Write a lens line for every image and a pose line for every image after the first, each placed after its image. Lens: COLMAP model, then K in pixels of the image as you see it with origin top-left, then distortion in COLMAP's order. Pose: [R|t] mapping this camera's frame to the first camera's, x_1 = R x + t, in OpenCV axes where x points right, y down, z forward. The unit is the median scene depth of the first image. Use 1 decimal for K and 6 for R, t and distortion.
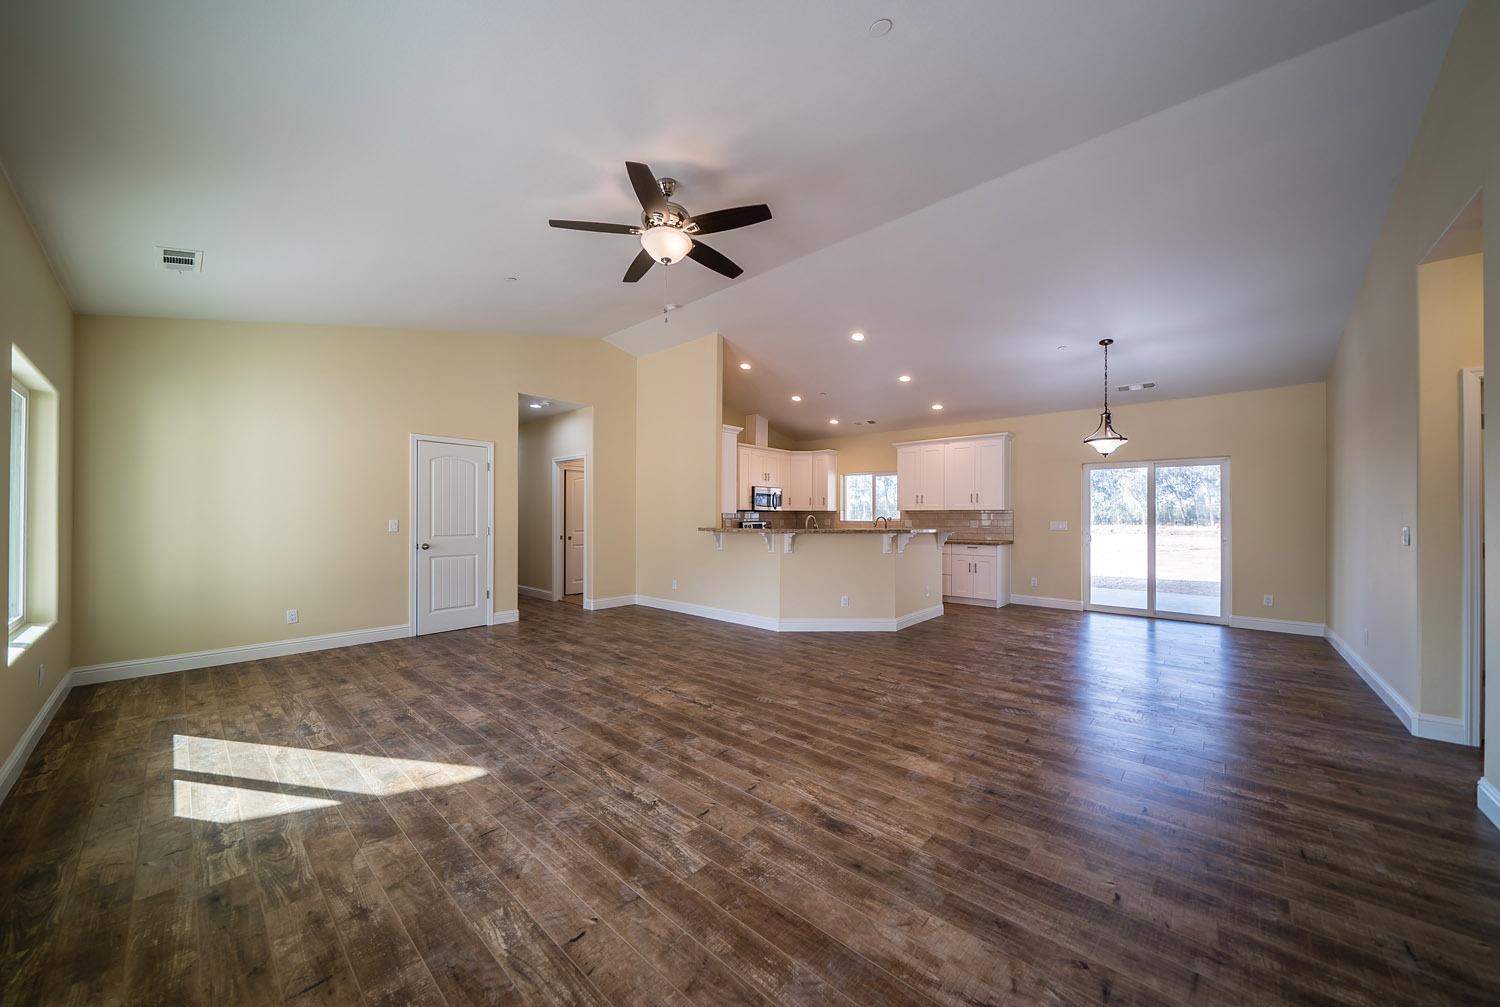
lens RADIAL K [[516.4, 0, 740.8], [0, 516.4, 509.4], [0, 0, 1]] dist [-0.001876, 0.000029]
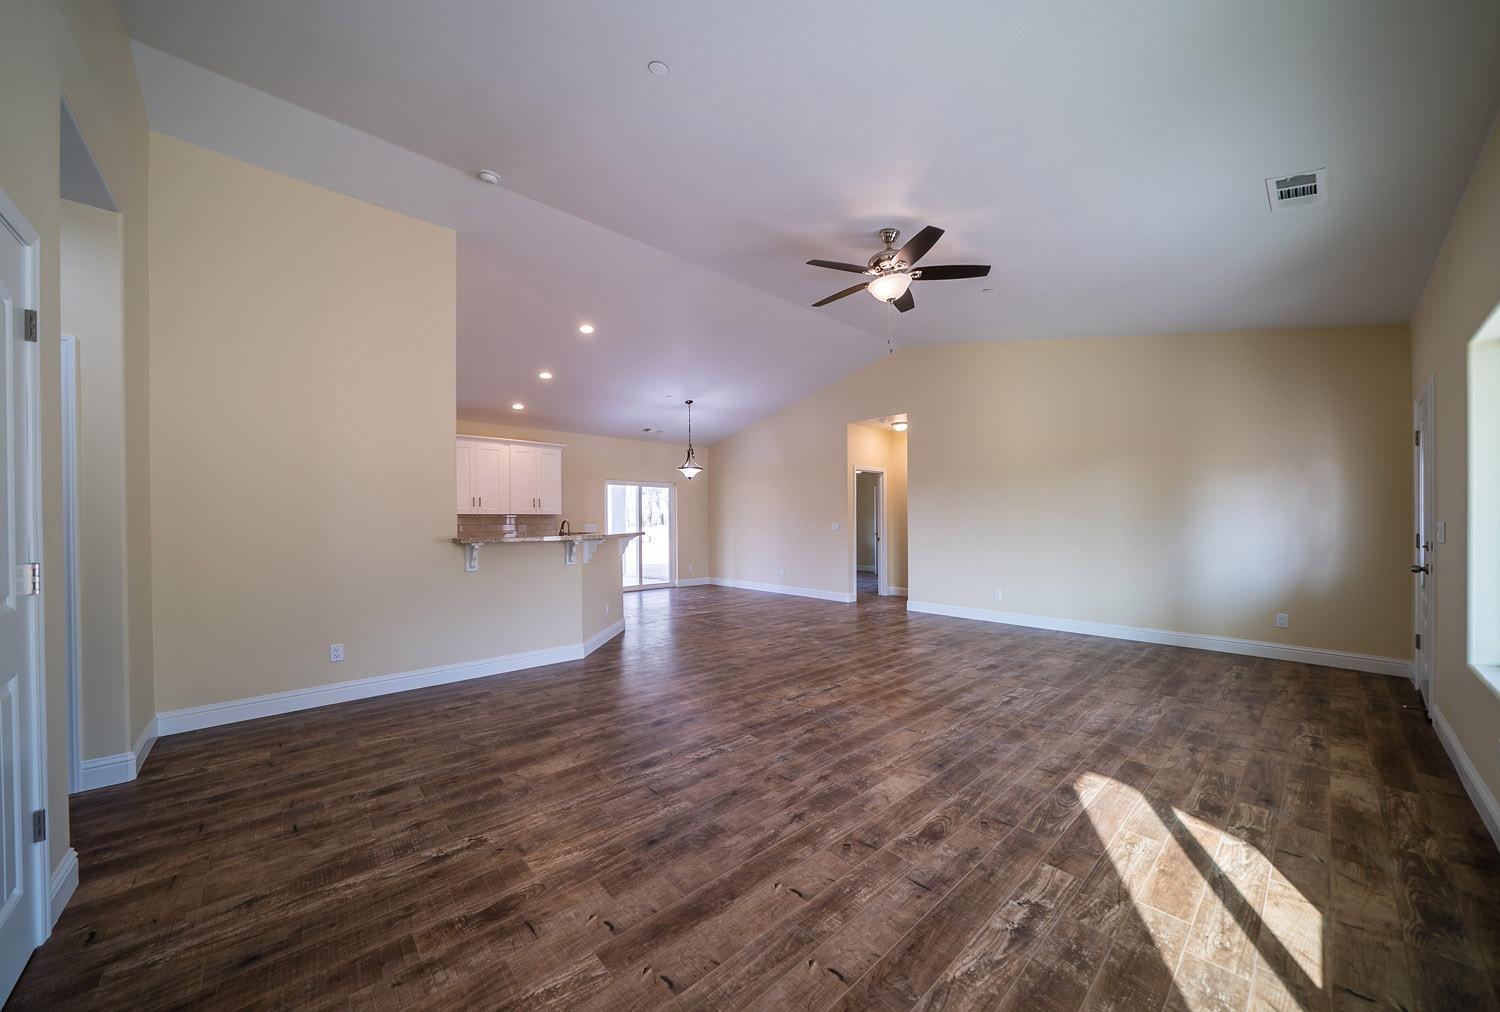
lens RADIAL K [[528.1, 0, 739.7], [0, 528.1, 522.3], [0, 0, 1]] dist [-0.003422, -0.000337]
pose [[0.103277, -0.002536, 0.994649, -1.303778], [-0.008664, 0.999957, 0.003449, 0.021222], [-0.994615, -0.008973, 0.103250, 1.154731]]
